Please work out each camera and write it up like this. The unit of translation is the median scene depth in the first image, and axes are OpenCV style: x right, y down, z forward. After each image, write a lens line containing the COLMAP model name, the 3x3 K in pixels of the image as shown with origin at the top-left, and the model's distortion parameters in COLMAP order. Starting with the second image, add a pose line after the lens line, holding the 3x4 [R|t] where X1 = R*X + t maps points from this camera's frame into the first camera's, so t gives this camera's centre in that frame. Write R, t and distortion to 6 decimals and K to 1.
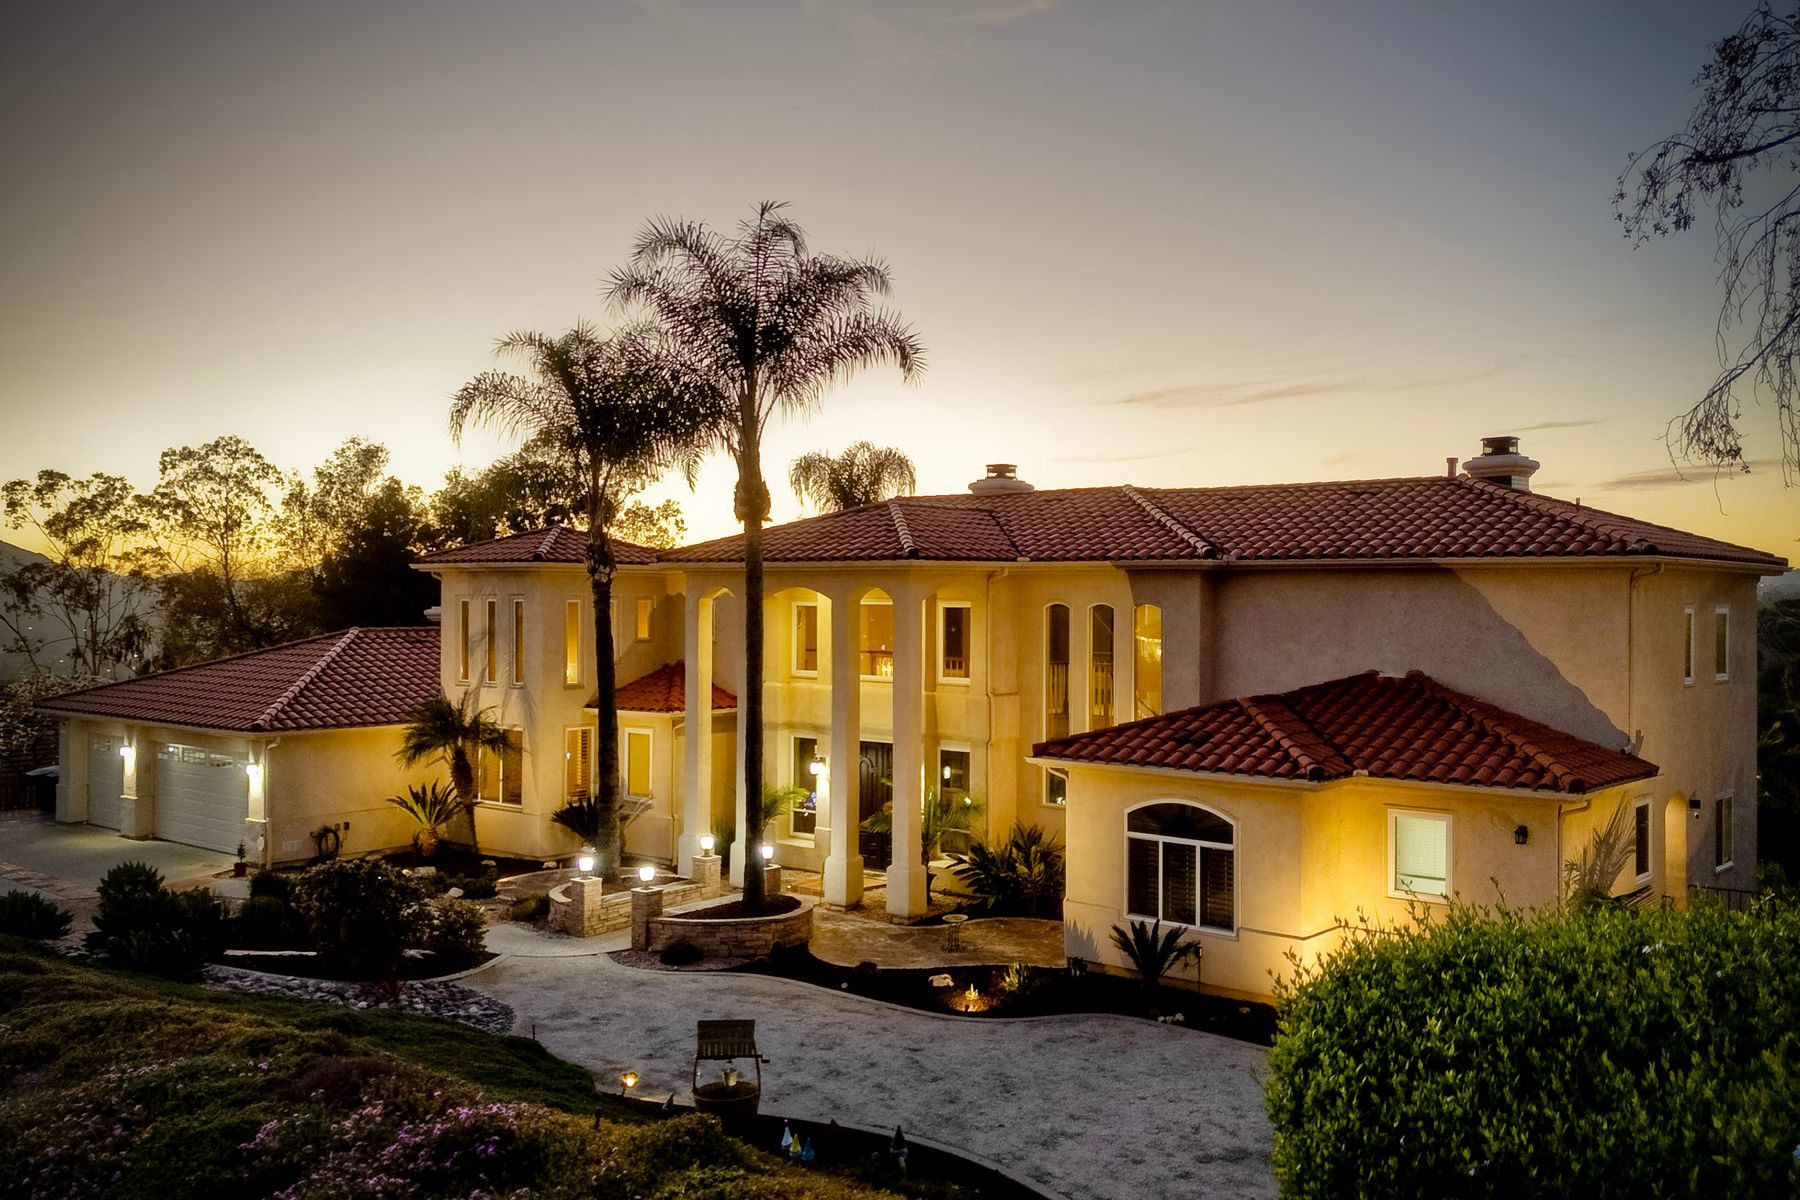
lens RADIAL K [[1588.9, 0, 917.1], [0, 1588.9, 592.6], [0, 0, 1]] dist [0.050398, -0.021538]
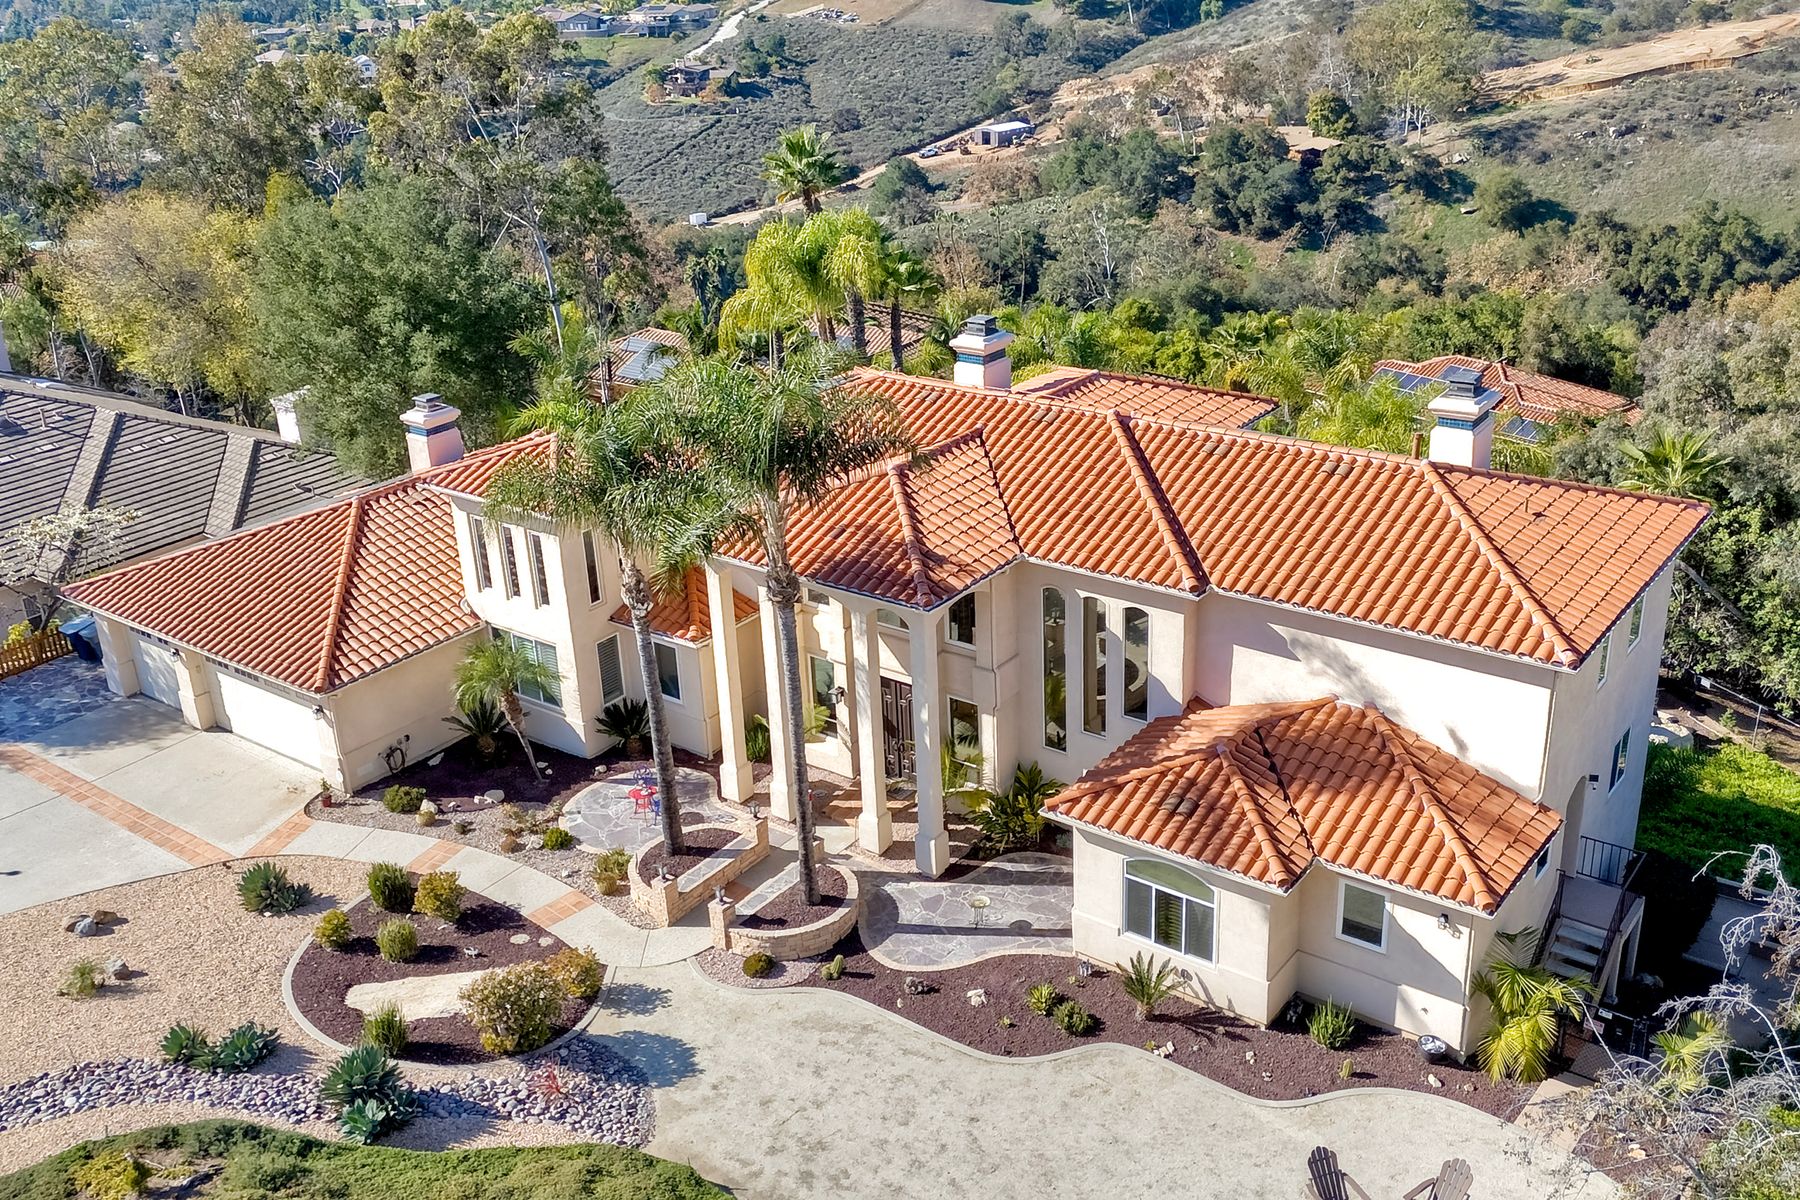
lens RADIAL K [[1723.0, 0, 924.7], [0, 1723.0, 597.6], [0, 0, 1]] dist [0.077456, -0.022893]
pose [[0.997179, -0.064996, 0.037544, -0.053312], [0.044704, 0.916063, 0.398535, -0.548309], [-0.060296, -0.395732, 0.916384, -0.106964]]
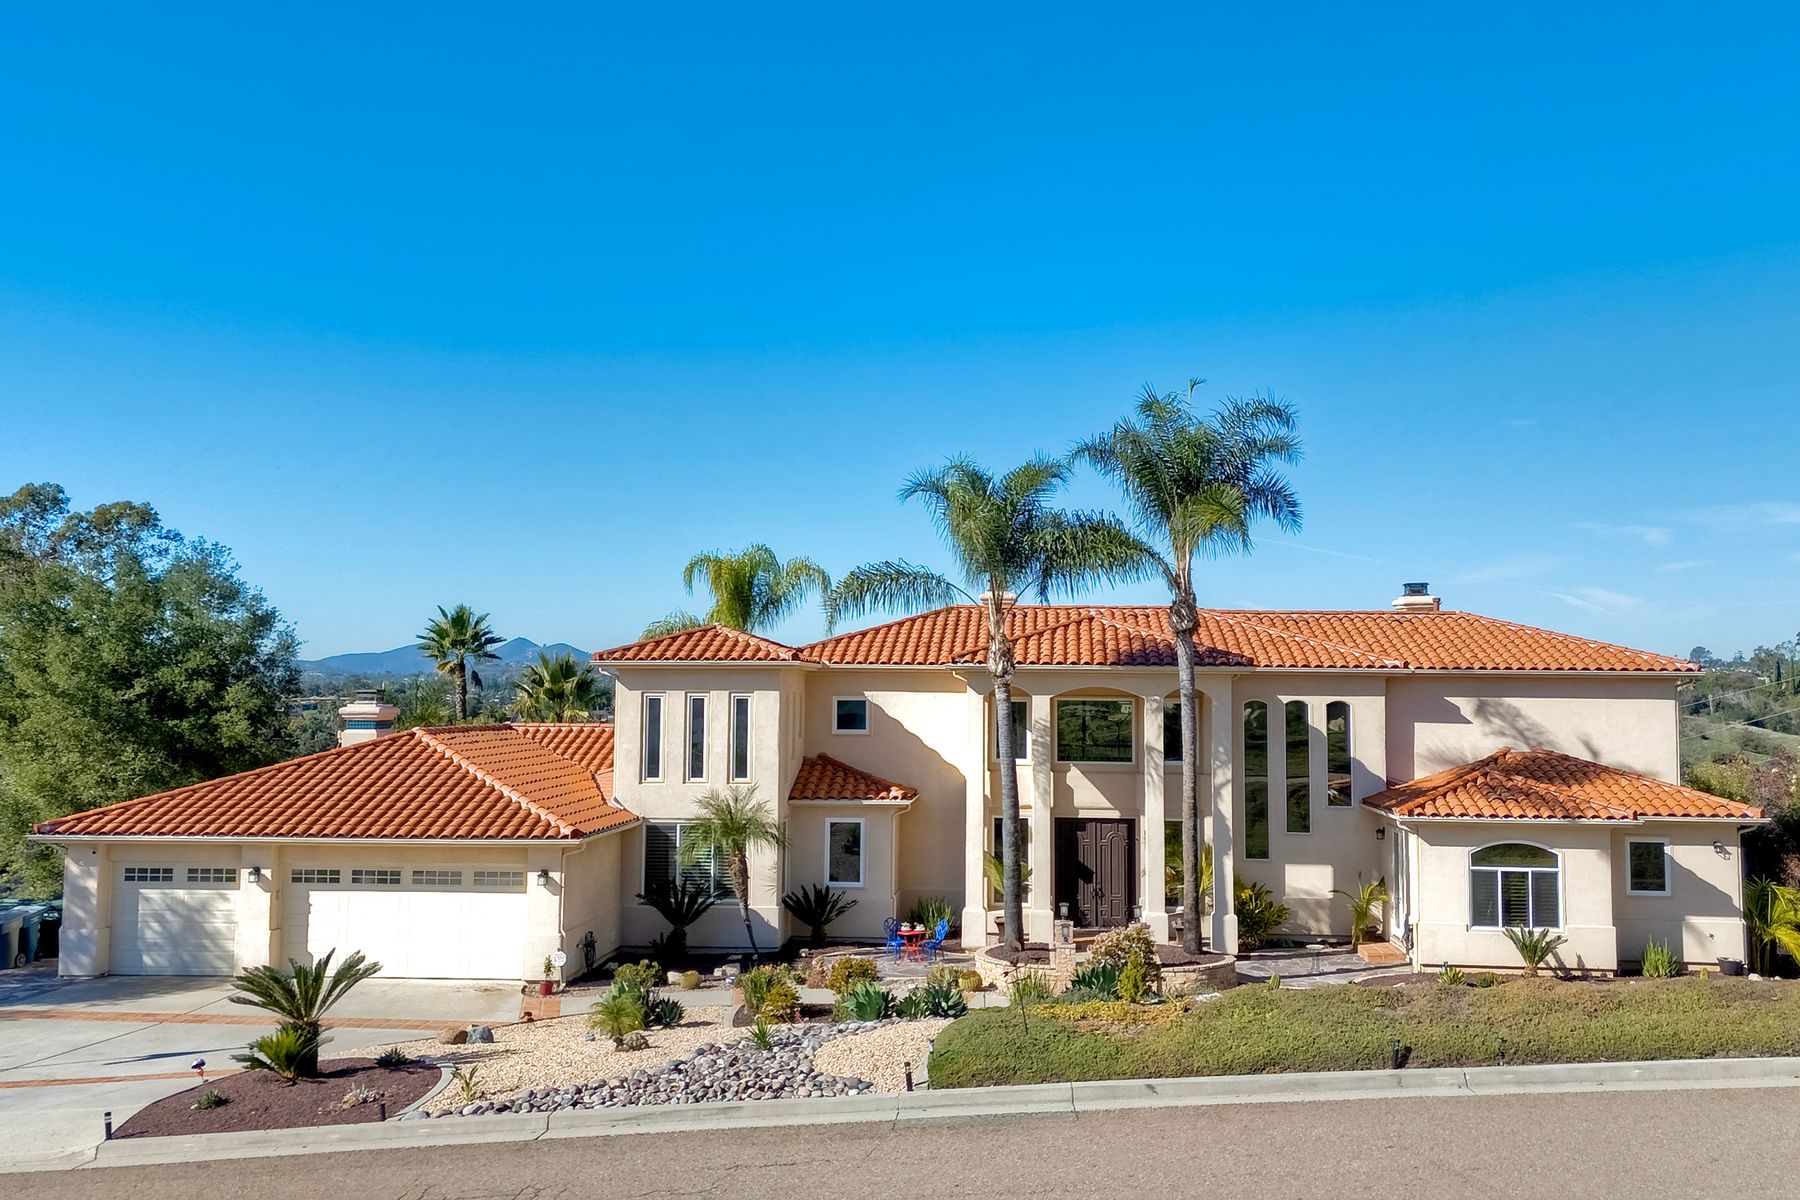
lens RADIAL K [[1587.7, 0, 942.8], [0, 1587.7, 592.3], [0, 0, 1]] dist [0.041357, -0.003165]
pose [[0.806765, 0.034596, 0.589859, -1.027523], [-0.003525, 0.998549, -0.053744, -0.012125], [-0.590862, 0.041280, 0.805716, 0.129242]]
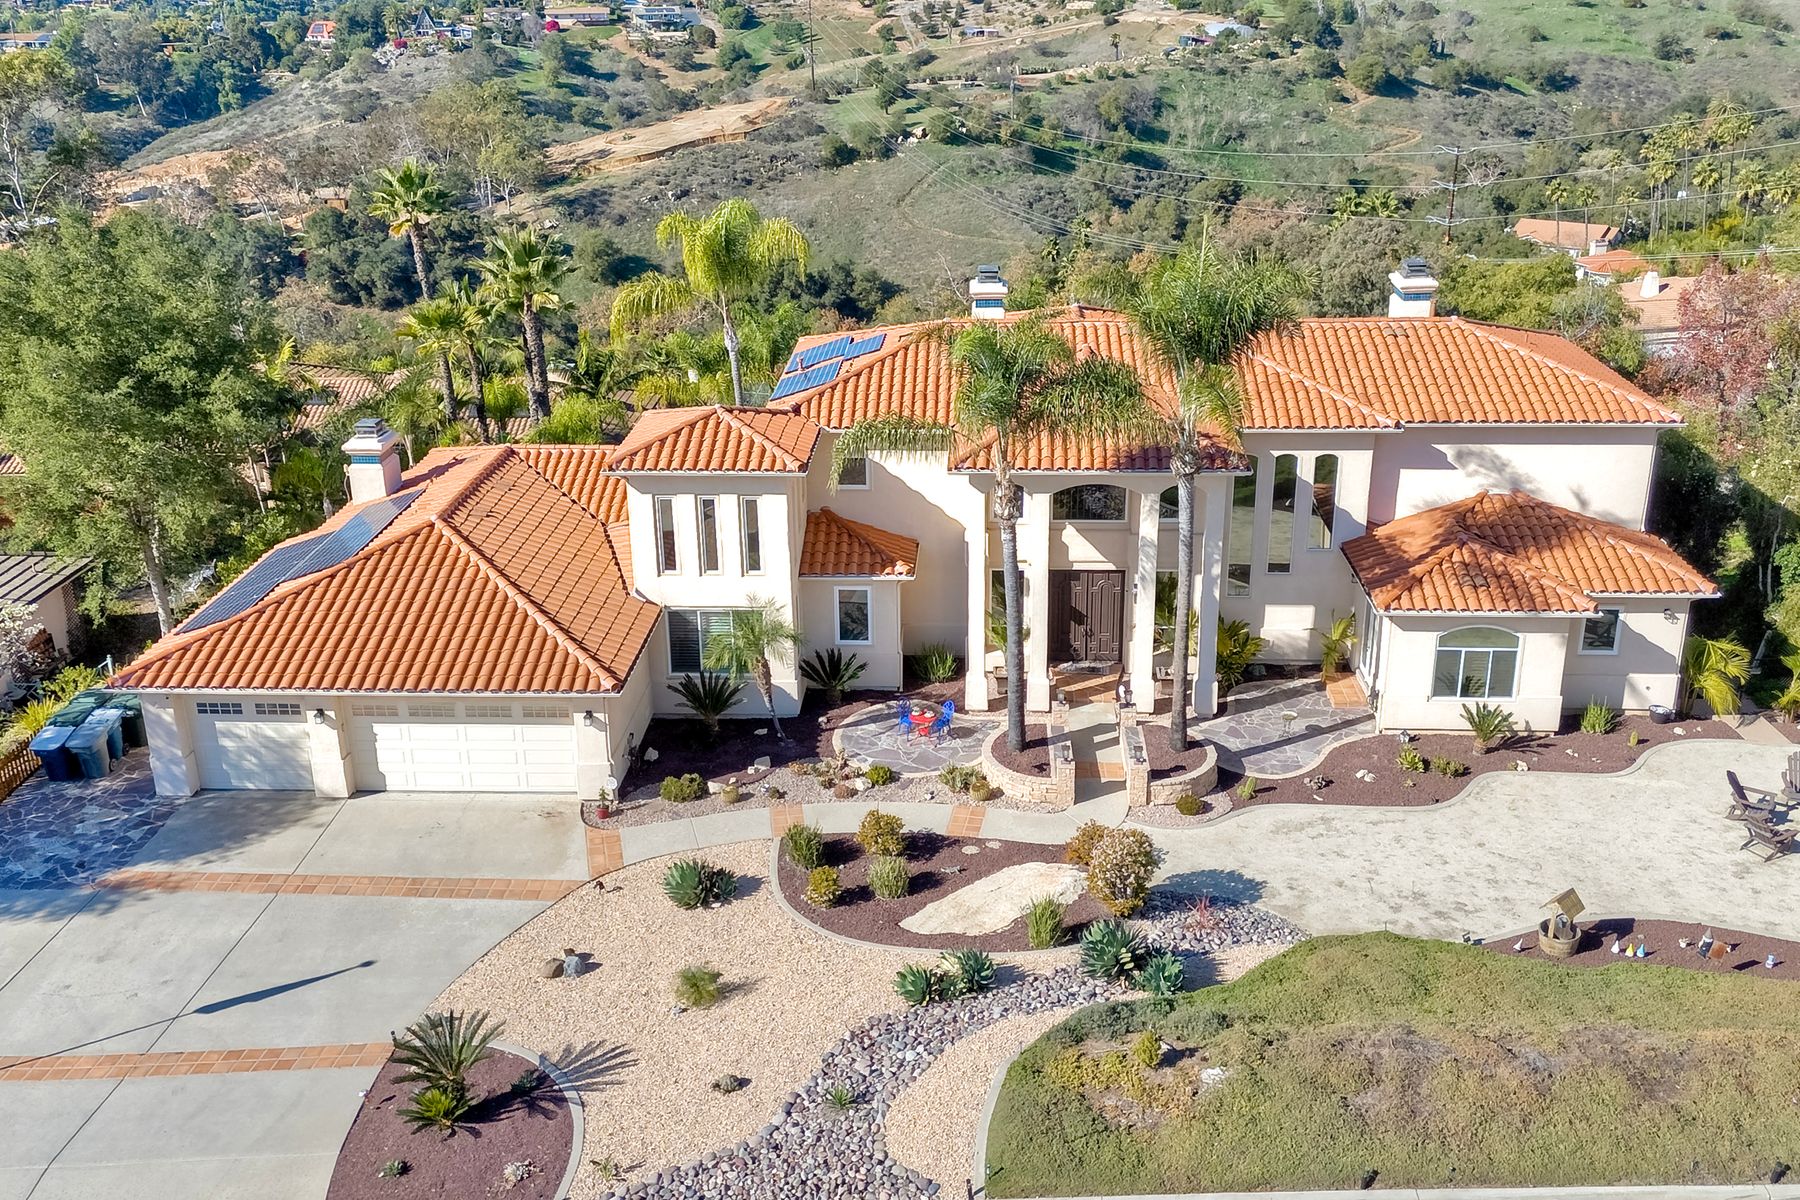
lens RADIAL K [[1633.6, 0, 918.0], [0, 1633.6, 547.8], [0, 0, 1]] dist [0.043622, -0.023064]
pose [[0.794241, -0.226780, 0.563695, -1.065362], [0.014283, 0.934448, 0.355813, -0.476879], [-0.607435, -0.274550, 0.745416, 0.158130]]
